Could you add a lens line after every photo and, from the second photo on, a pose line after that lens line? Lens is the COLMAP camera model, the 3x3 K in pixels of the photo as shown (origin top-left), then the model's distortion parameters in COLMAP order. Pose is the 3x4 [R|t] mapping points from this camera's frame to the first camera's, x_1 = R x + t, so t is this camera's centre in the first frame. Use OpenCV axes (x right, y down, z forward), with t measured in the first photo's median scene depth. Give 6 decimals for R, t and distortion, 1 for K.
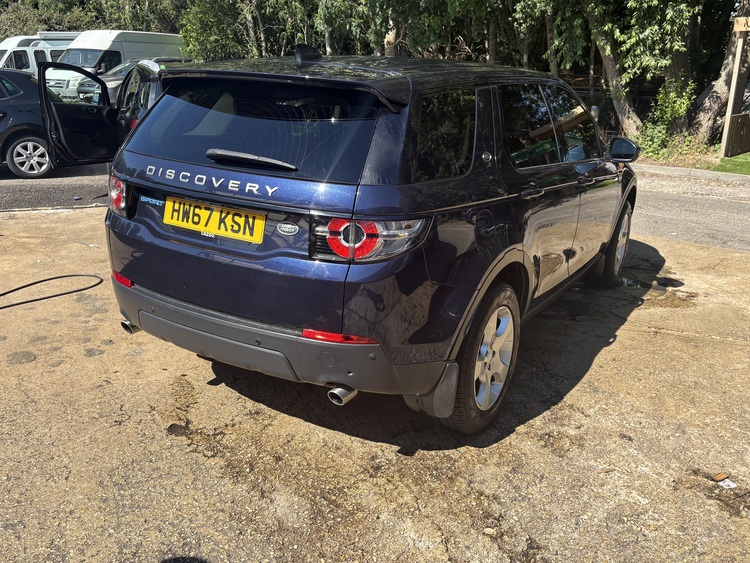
lens RADIAL K [[655.4, 0, 375.0], [0, 655.4, 281.5], [0, 0, 1]] dist [0.000222, 0.001750]
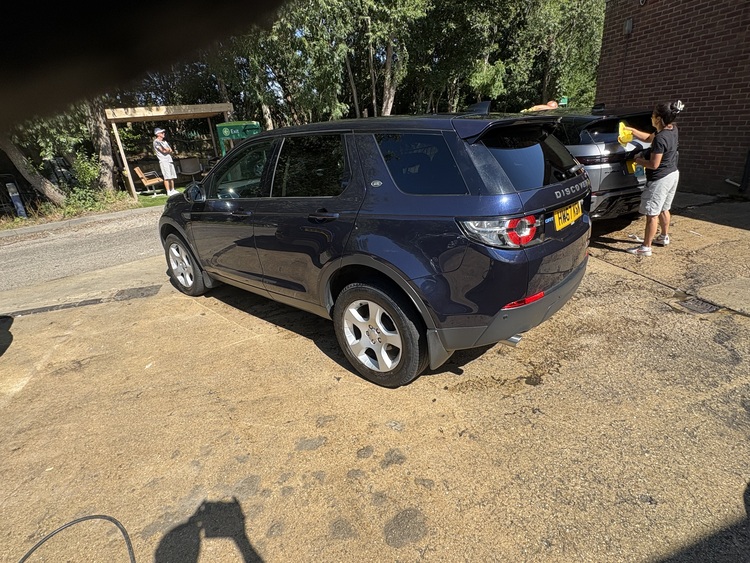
lens RADIAL K [[385.1, 0, 375.0], [0, 385.1, 281.5], [0, 0, 1]] dist [-0.000012, -0.000278]
pose [[0.166279, -0.396254, 0.902958, -1.093318], [0.362013, 0.876295, 0.317889, -0.368880], [-0.917223, 0.274025, 0.289159, 1.093931]]
